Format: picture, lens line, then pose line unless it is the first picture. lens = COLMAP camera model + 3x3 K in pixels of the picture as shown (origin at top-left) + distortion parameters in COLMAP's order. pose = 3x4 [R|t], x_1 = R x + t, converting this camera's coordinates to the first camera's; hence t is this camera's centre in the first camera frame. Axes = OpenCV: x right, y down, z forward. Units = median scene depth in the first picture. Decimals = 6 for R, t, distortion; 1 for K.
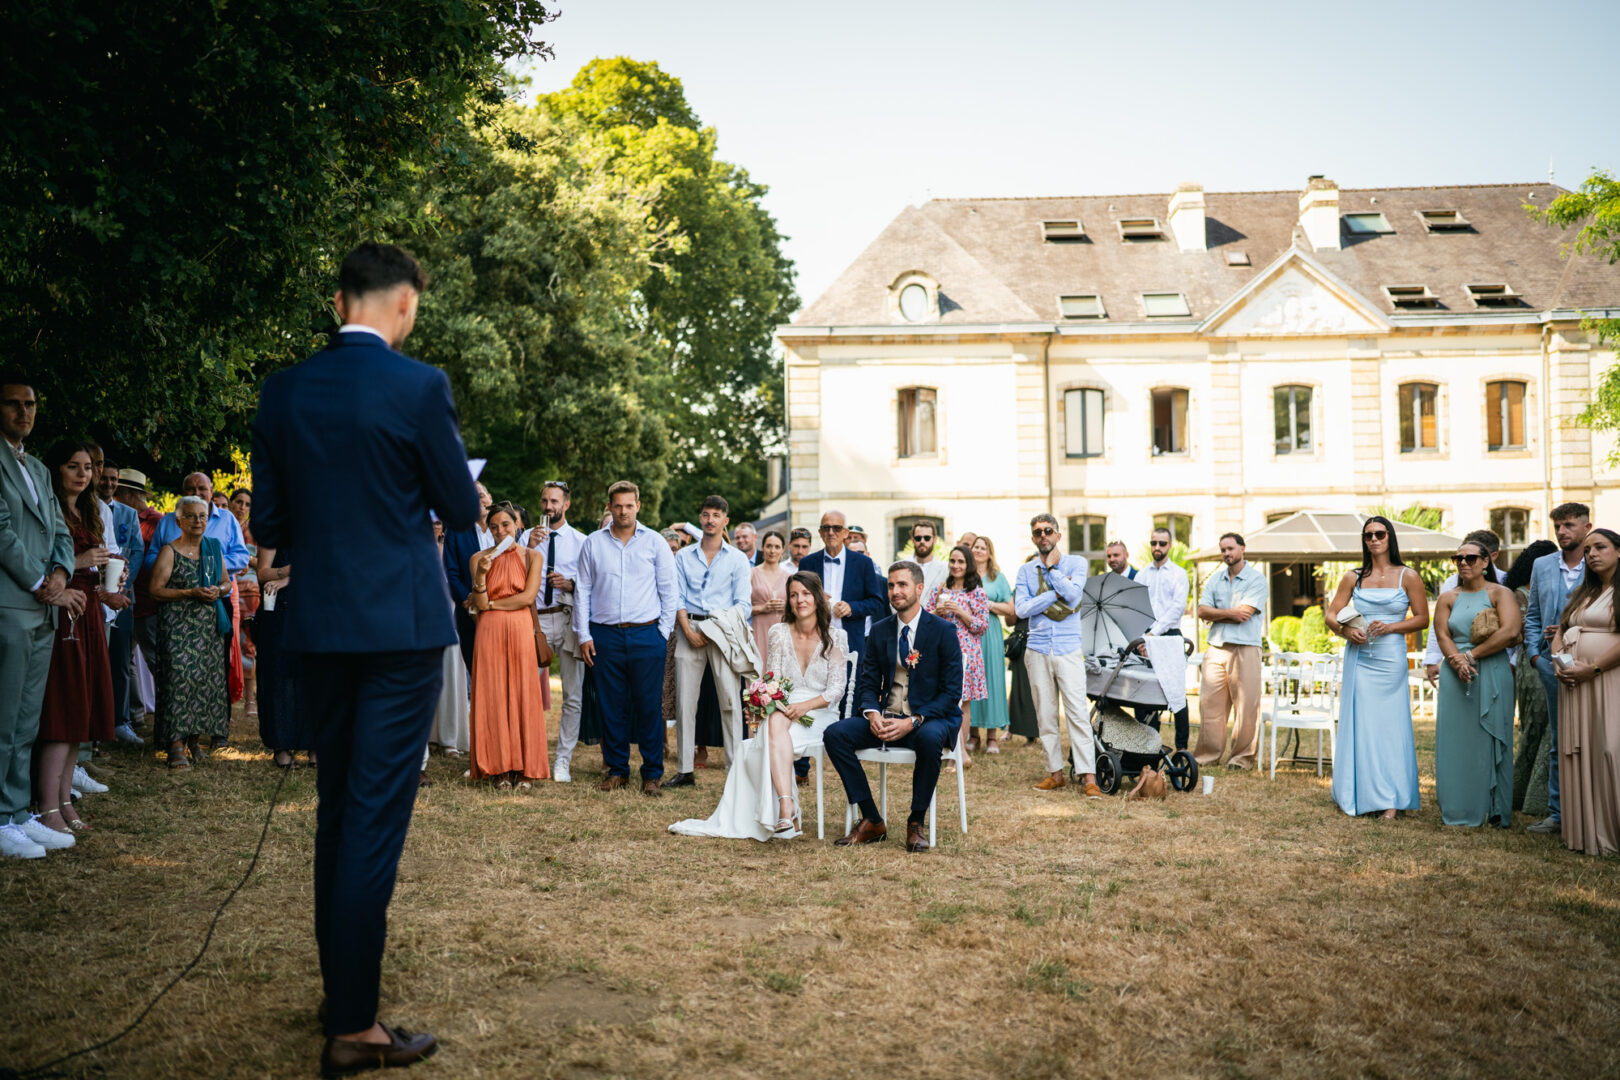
lens RADIAL K [[1585.3, 0, 811.2], [0, 1585.3, 528.6], [0, 0, 1]] dist [0.031565, 0.000000]
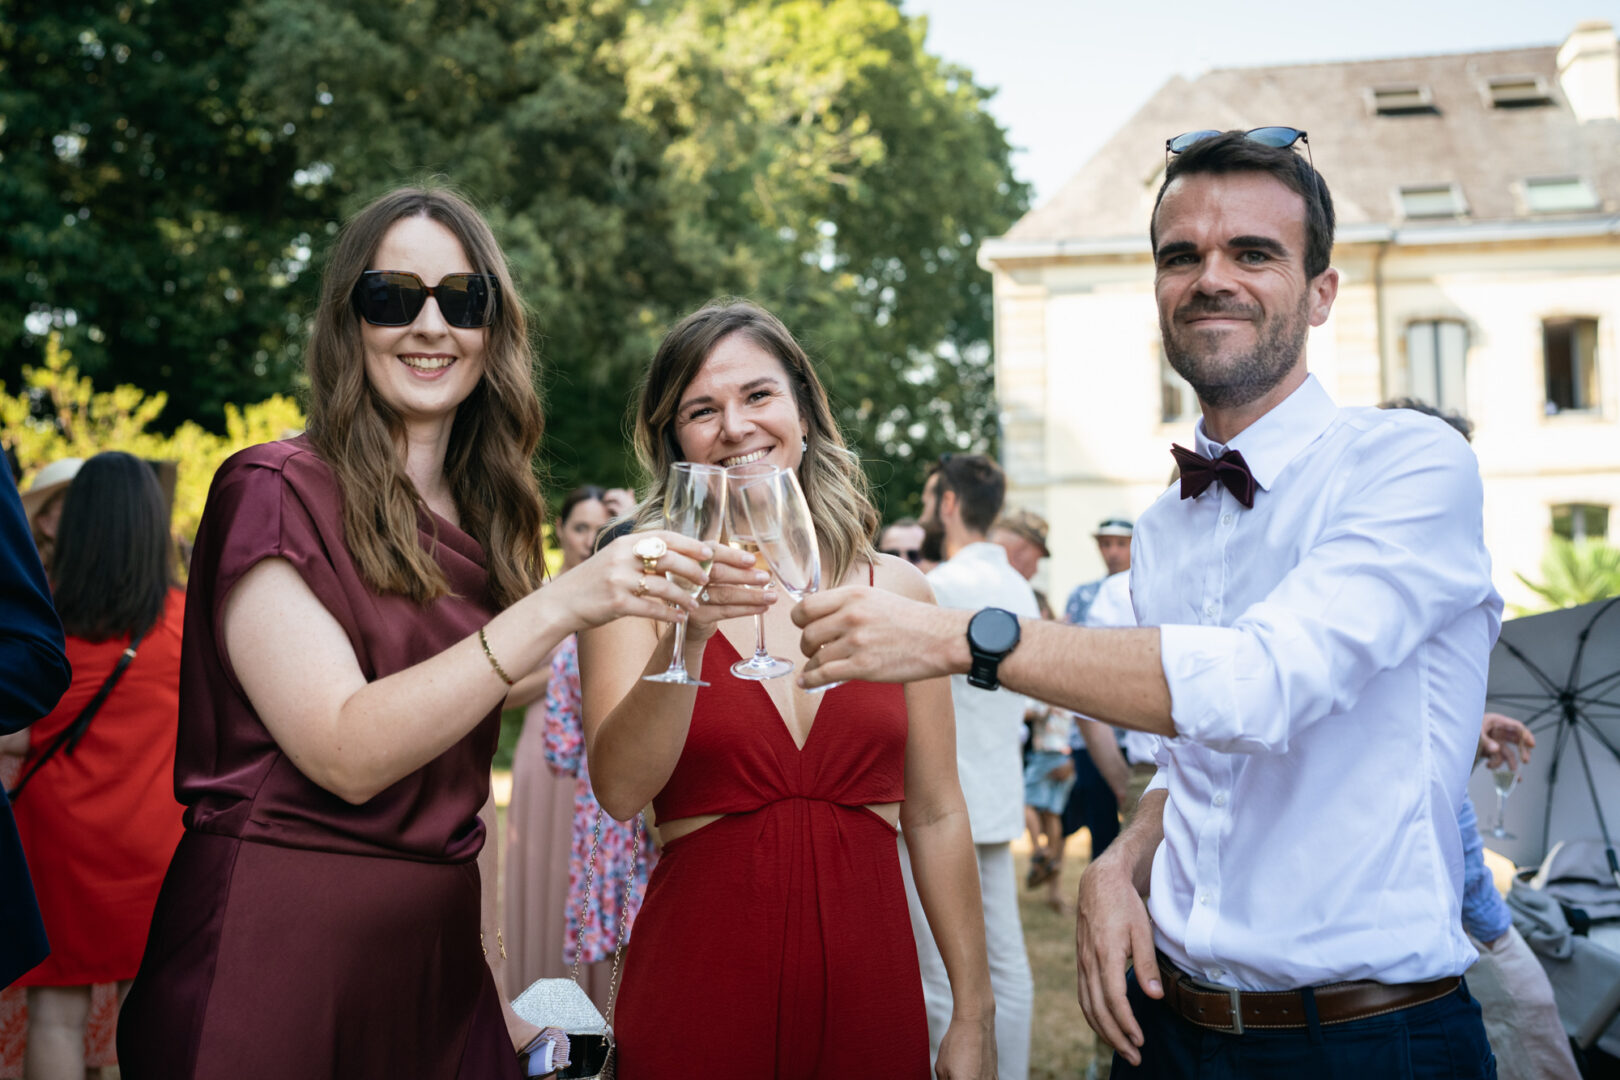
lens RADIAL K [[1835.8, 0, 764.2], [0, 1835.8, 471.5], [0, 0, 1]] dist [-0.001412, 0.000000]
pose [[0.984382, -0.006388, -0.175929, 0.025844], [0.000547, 0.999448, -0.033228, 0.002774], [0.176044, 0.032613, 0.983842, 0.175064]]
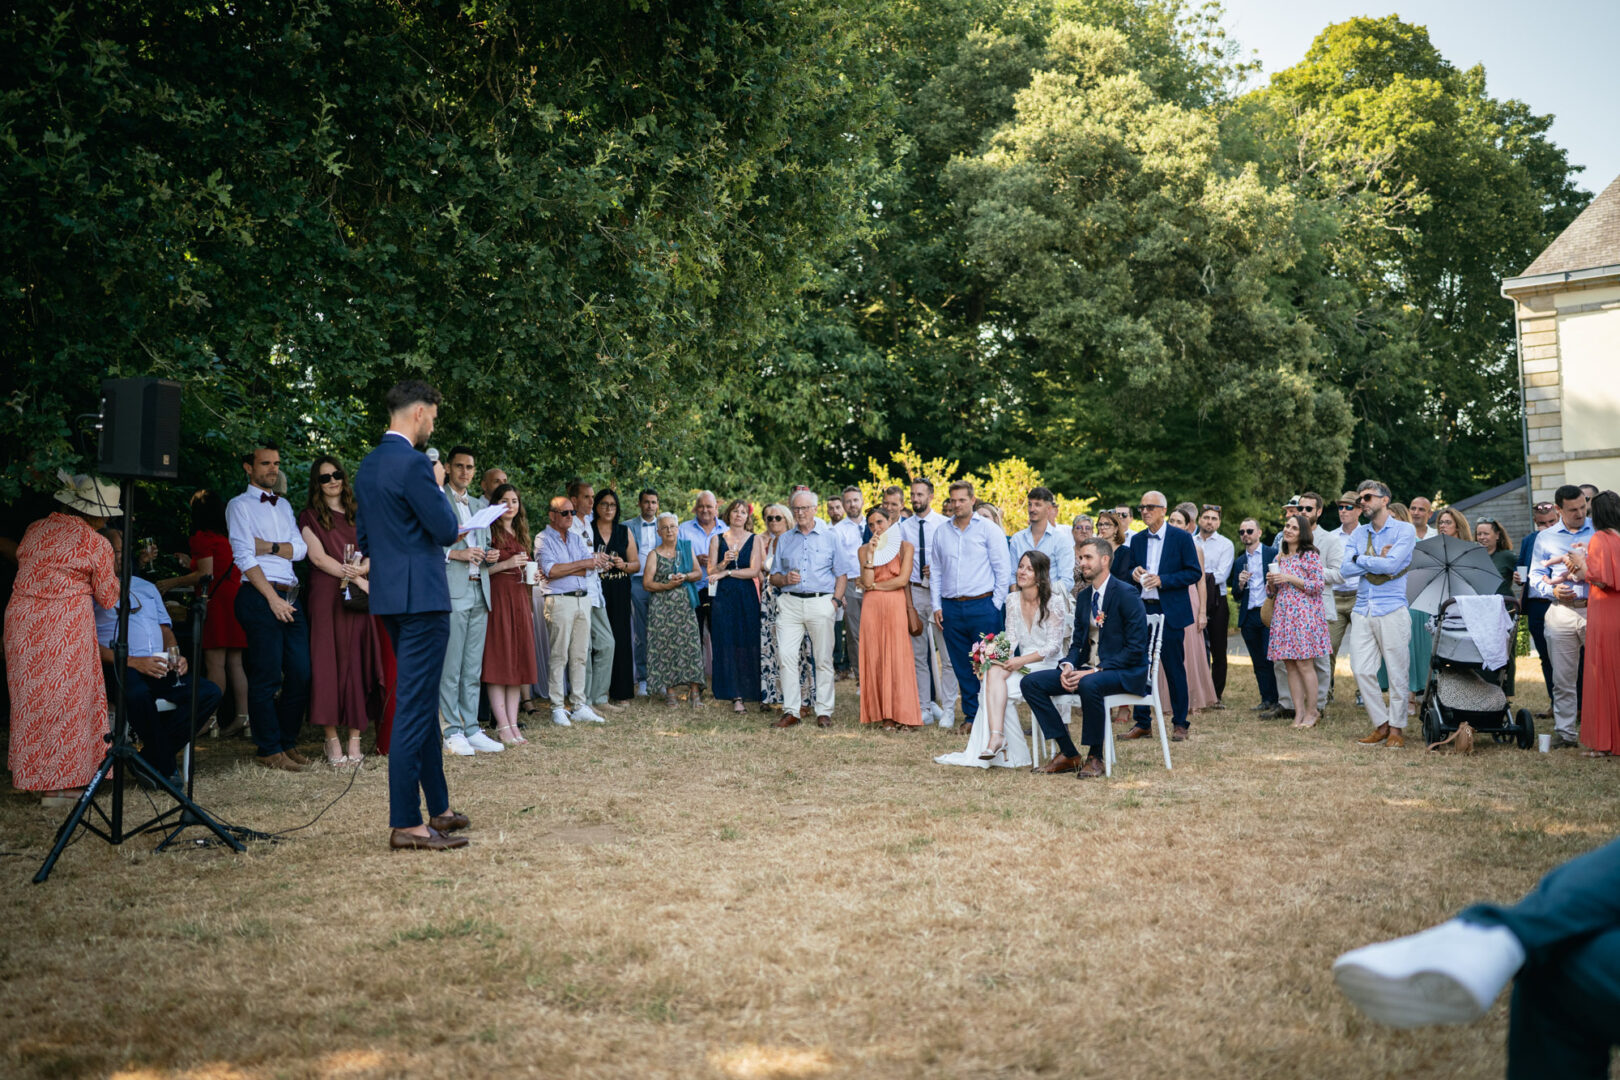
lens RADIAL K [[1585.3, 0, 801.0], [0, 1585.3, 538.7], [0, 0, 1]] dist [0.031565, 0.000000]
pose [[0.859845, -0.046209, -0.508459, 0.095401], [0.054550, 0.998510, 0.001503, 0.001280], [0.507632, -0.029029, 0.861085, -0.028524]]
